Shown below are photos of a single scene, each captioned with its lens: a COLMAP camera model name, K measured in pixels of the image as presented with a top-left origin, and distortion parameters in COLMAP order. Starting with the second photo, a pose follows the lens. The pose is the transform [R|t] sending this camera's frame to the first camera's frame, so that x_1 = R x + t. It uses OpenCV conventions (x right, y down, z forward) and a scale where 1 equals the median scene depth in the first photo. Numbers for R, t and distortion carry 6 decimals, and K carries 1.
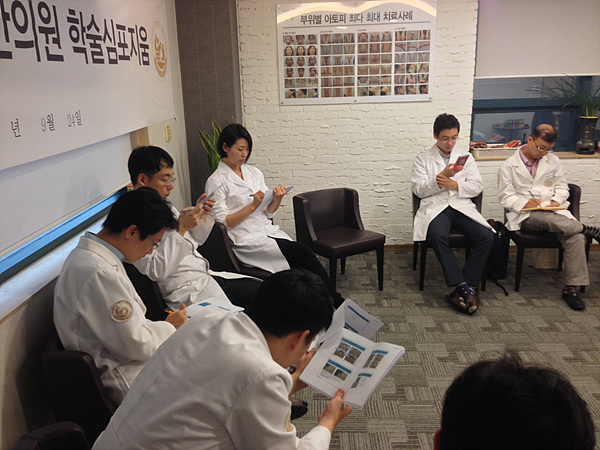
lens RADIAL K [[560.8, 0, 300.0], [0, 560.8, 225.0], [0, 0, 1]] dist [0.004933, -0.011519]
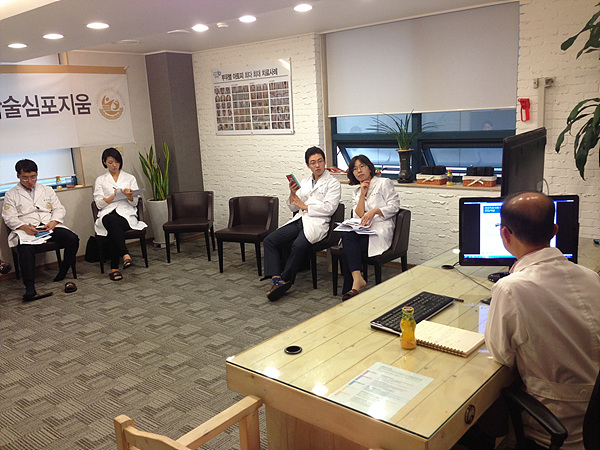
lens RADIAL K [[560.8, 0, 300.0], [0, 560.8, 225.0], [0, 0, 1]] dist [0.004933, -0.011519]
pose [[0.786094, 0.115464, -0.607226, 1.079285], [-0.133657, 0.990908, 0.015393, -0.033175], [0.603483, 0.069059, 0.794380, -0.015507]]
